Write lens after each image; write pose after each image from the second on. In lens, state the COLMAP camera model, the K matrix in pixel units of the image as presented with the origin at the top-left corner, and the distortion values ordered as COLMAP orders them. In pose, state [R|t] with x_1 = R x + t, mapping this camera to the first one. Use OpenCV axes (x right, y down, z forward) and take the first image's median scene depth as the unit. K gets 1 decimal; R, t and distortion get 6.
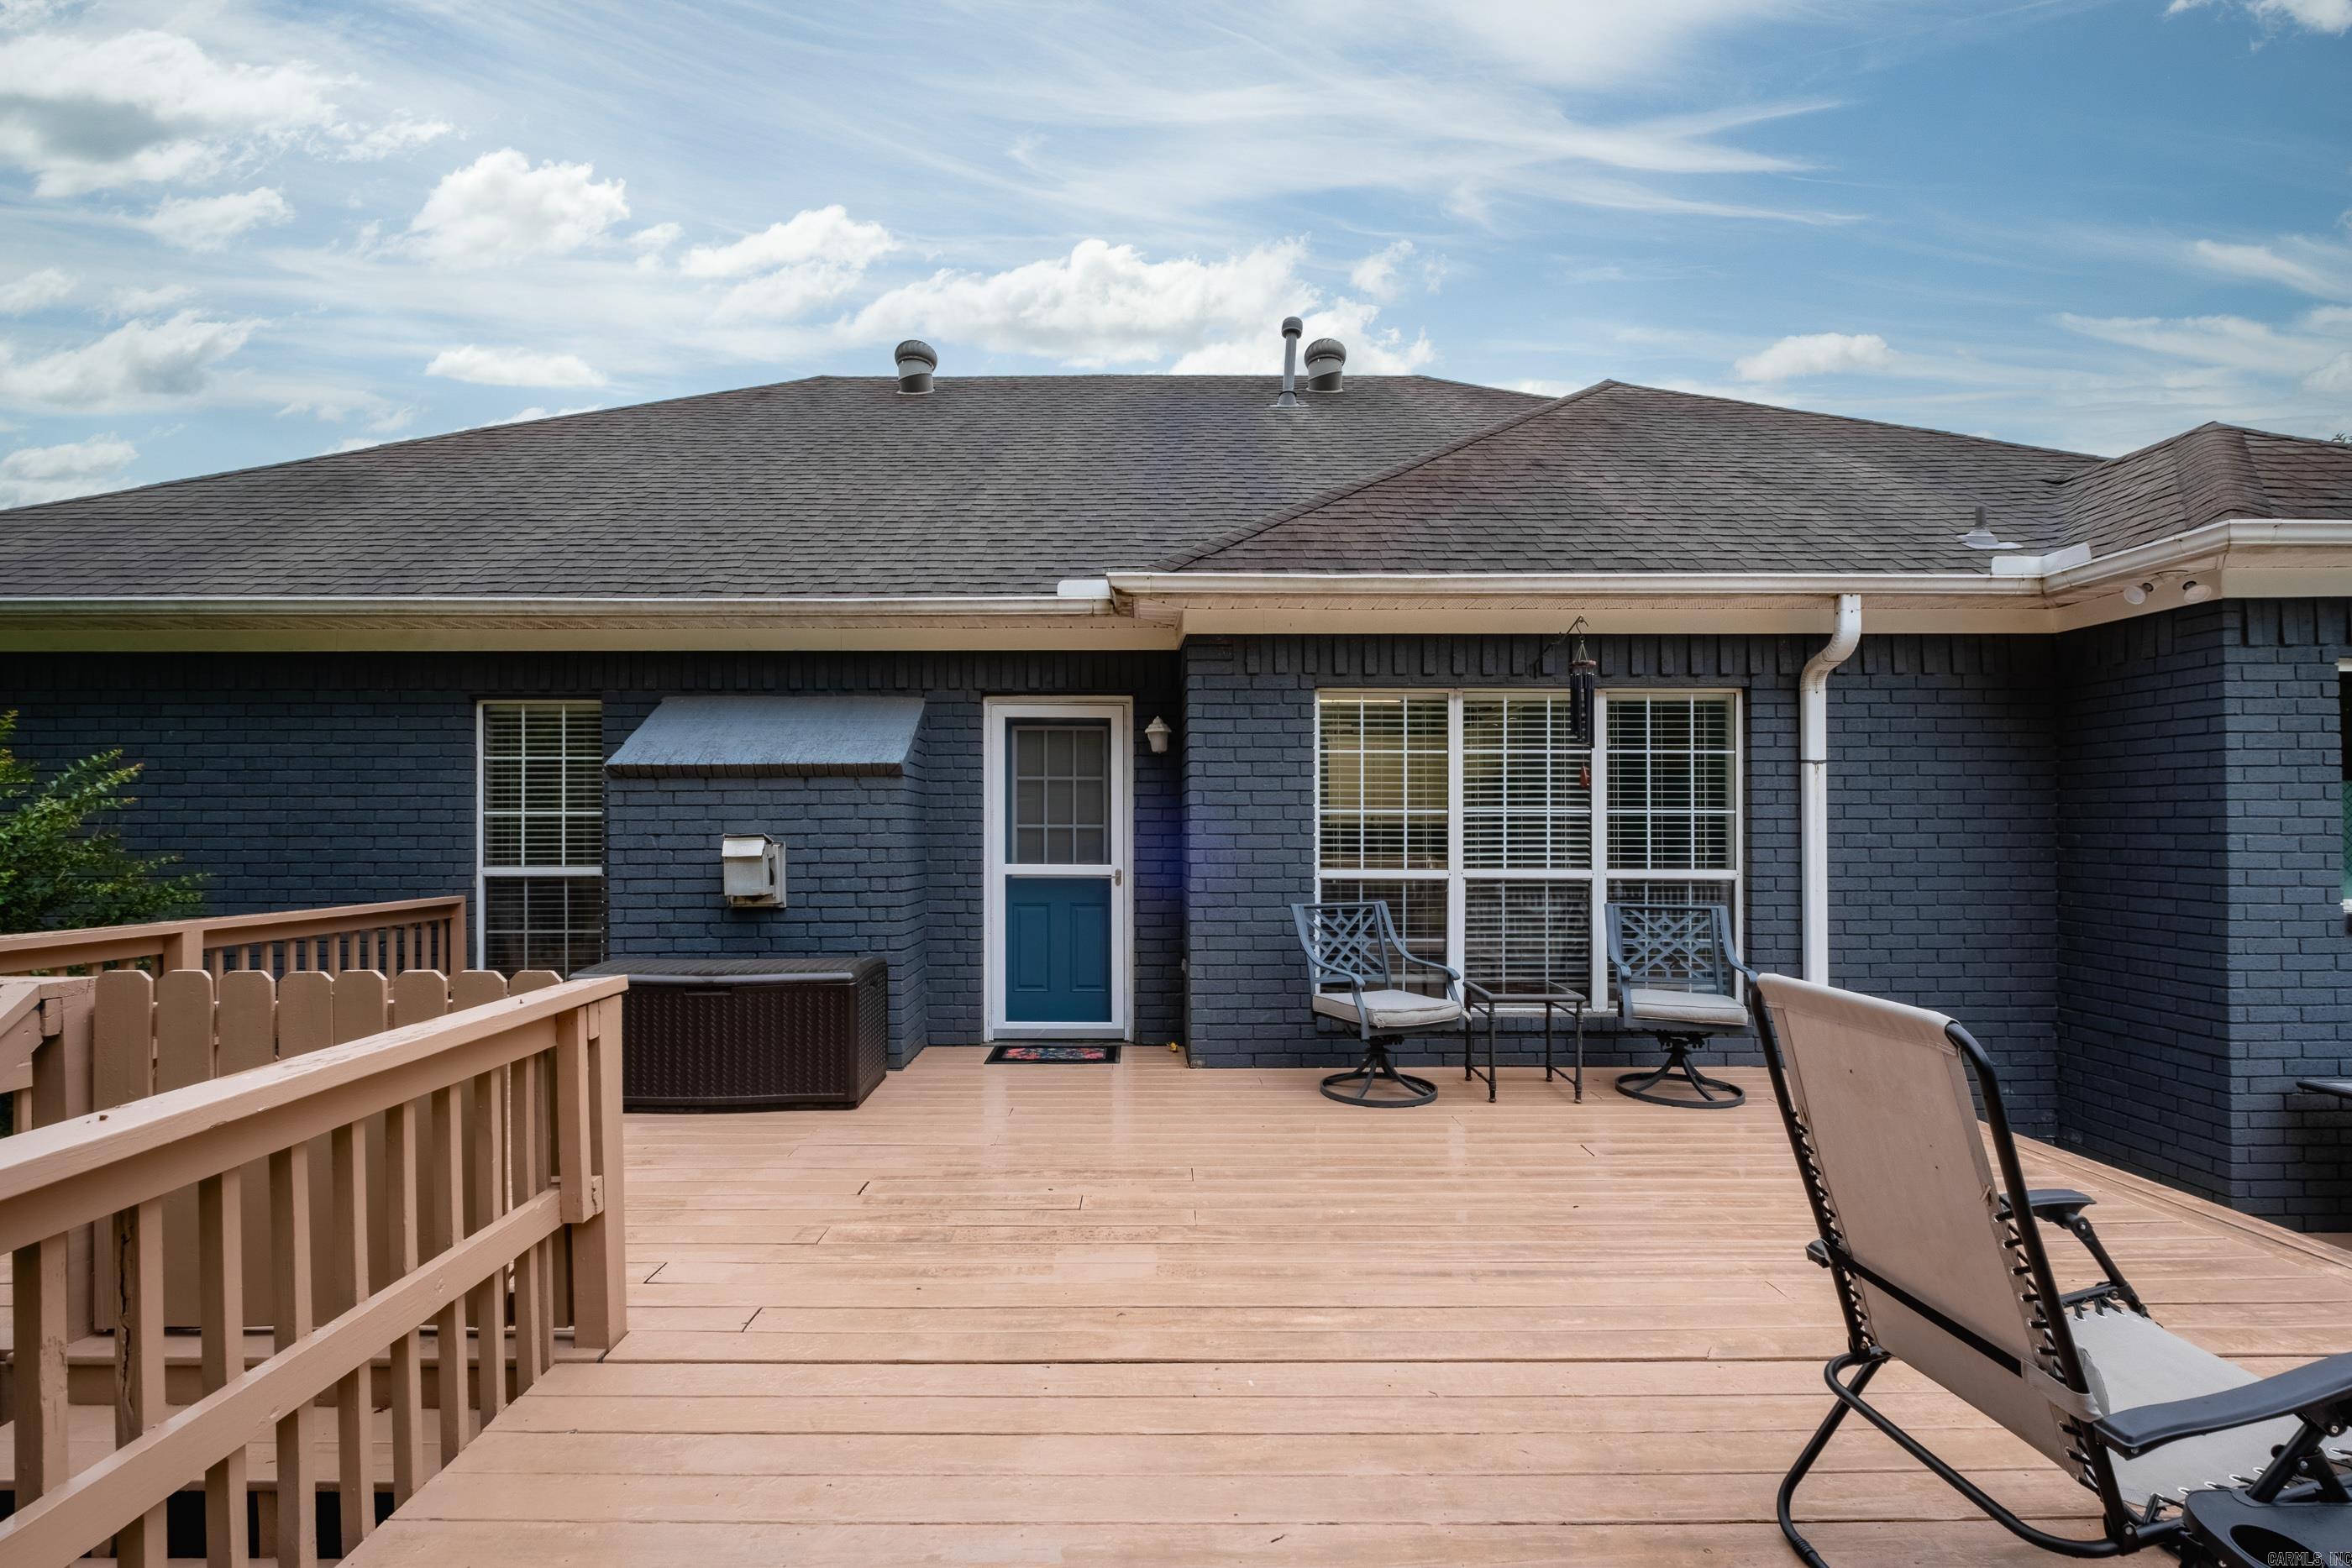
lens RADIAL K [[998.2, 0, 1156.4], [0, 998.2, 778.2], [0, 0, 1]] dist [-0.003403, -0.001783]
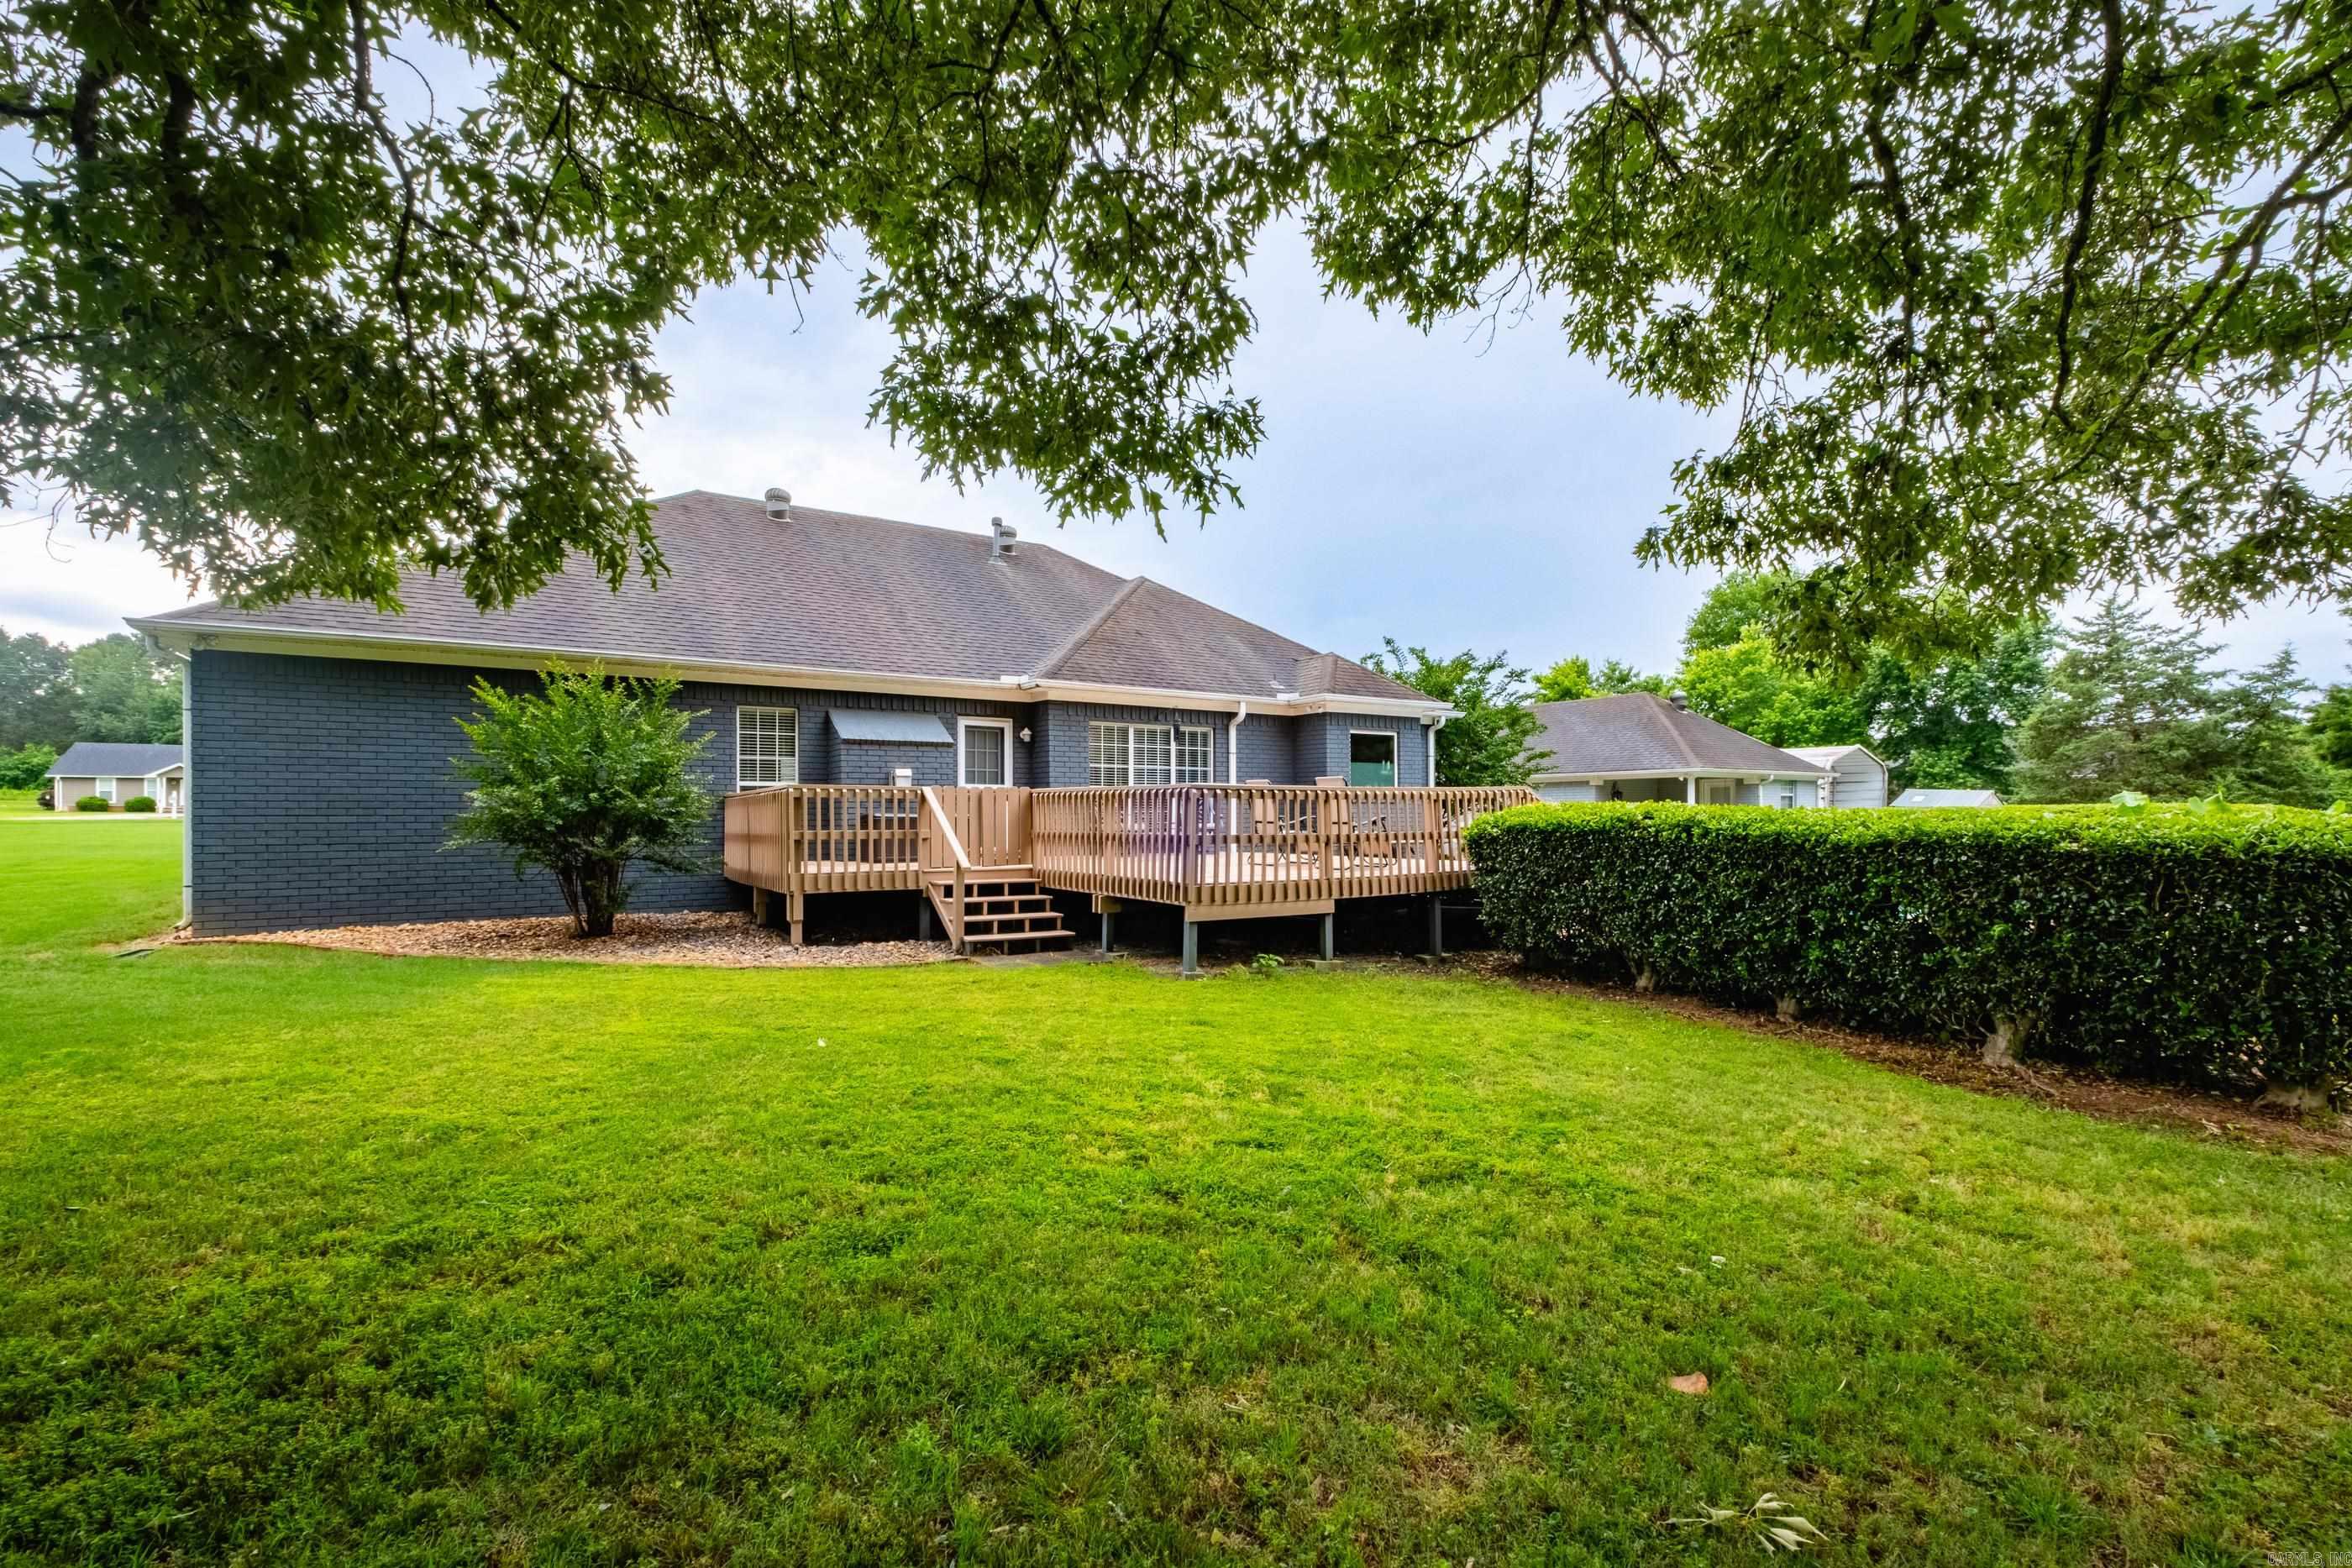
lens RADIAL K [[998.2, 0, 1179.9], [0, 998.2, 784.7], [0, 0, 1]] dist [-0.003403, -0.001783]
pose [[0.824533, 0.014148, 0.565637, -1.191056], [-0.015824, 0.999873, -0.001943, 0.087940], [-0.565592, -0.007348, 0.824652, -1.423746]]
